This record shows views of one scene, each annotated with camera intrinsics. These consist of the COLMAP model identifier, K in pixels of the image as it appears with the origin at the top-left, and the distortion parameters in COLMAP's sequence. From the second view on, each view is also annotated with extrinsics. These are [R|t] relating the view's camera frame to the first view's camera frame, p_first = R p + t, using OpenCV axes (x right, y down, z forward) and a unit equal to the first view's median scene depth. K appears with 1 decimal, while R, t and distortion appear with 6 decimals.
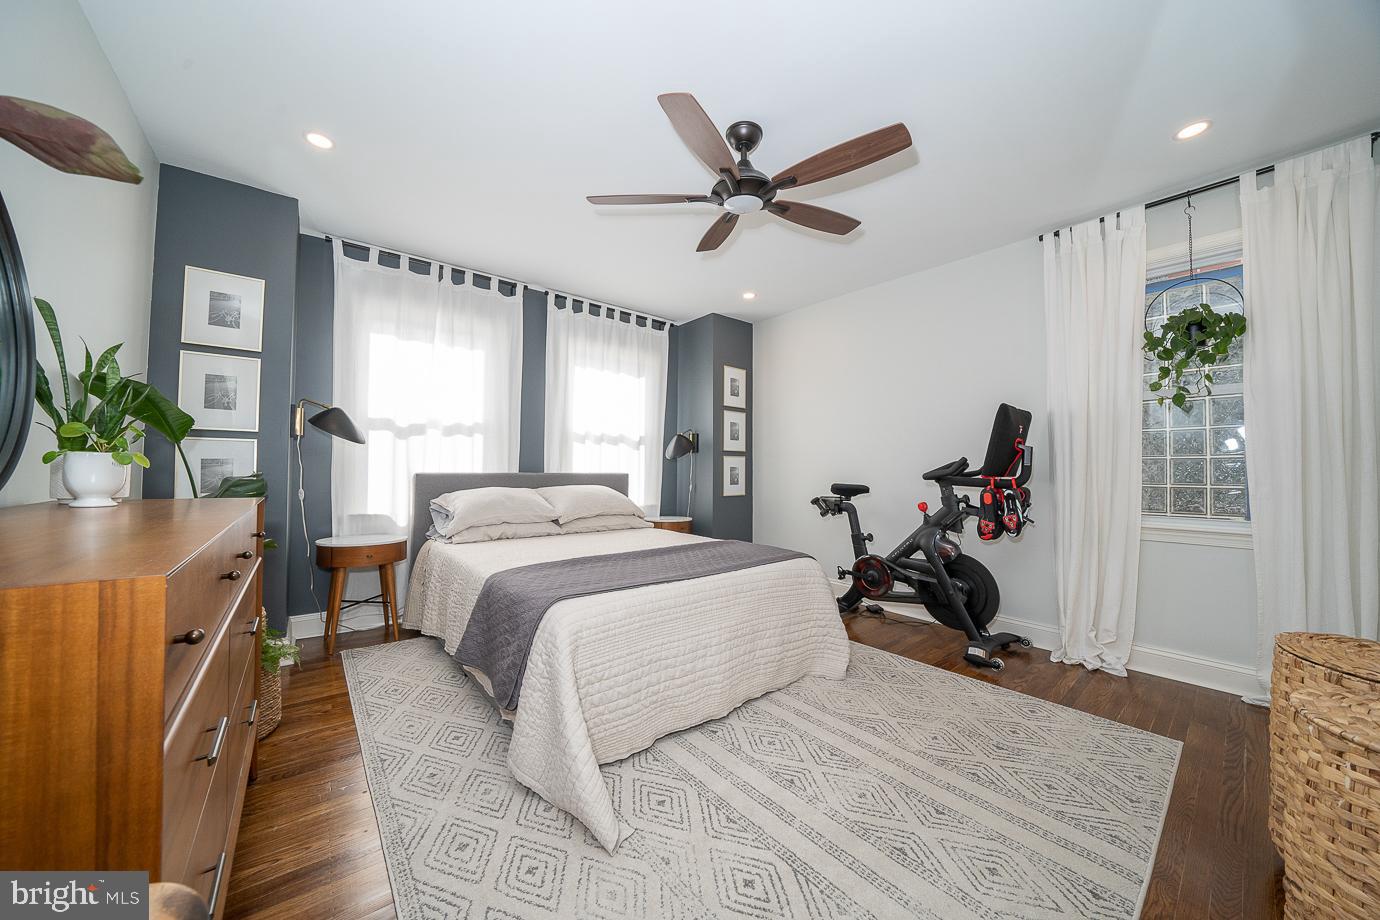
lens RADIAL K [[477.3, 0, 691.4], [0, 477.3, 464.1], [0, 0, 1]] dist [-0.027108, 0.003027]
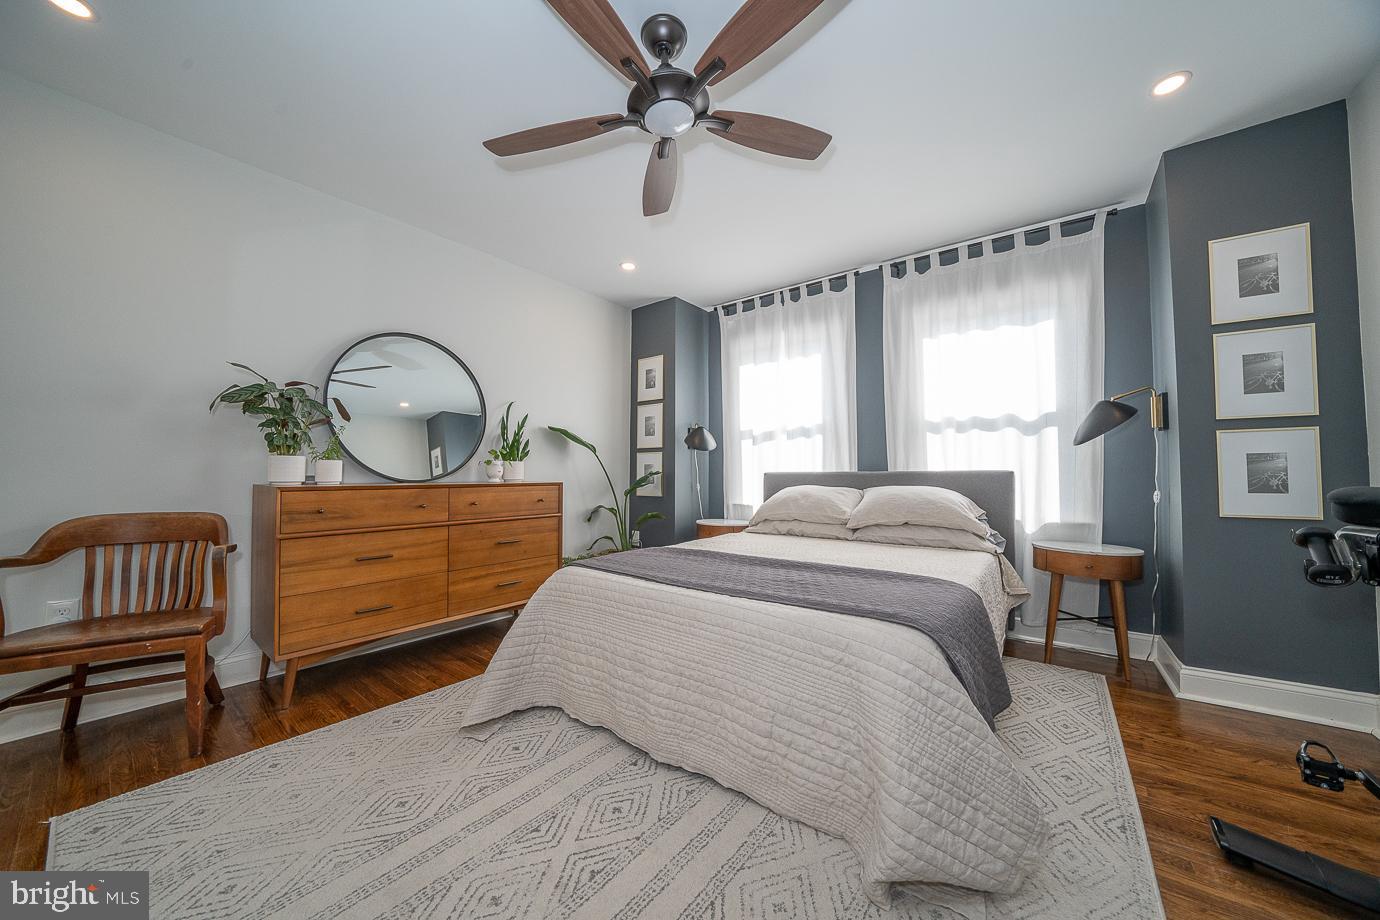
lens RADIAL K [[477.3, 0, 692.4], [0, 477.3, 462.3], [0, 0, 1]] dist [-0.027108, 0.003027]
pose [[0.228142, -0.035525, -0.972980, 0.510945], [0.014673, 0.999346, -0.033047, 0.028032], [0.973517, -0.006737, 0.228514, 0.504698]]
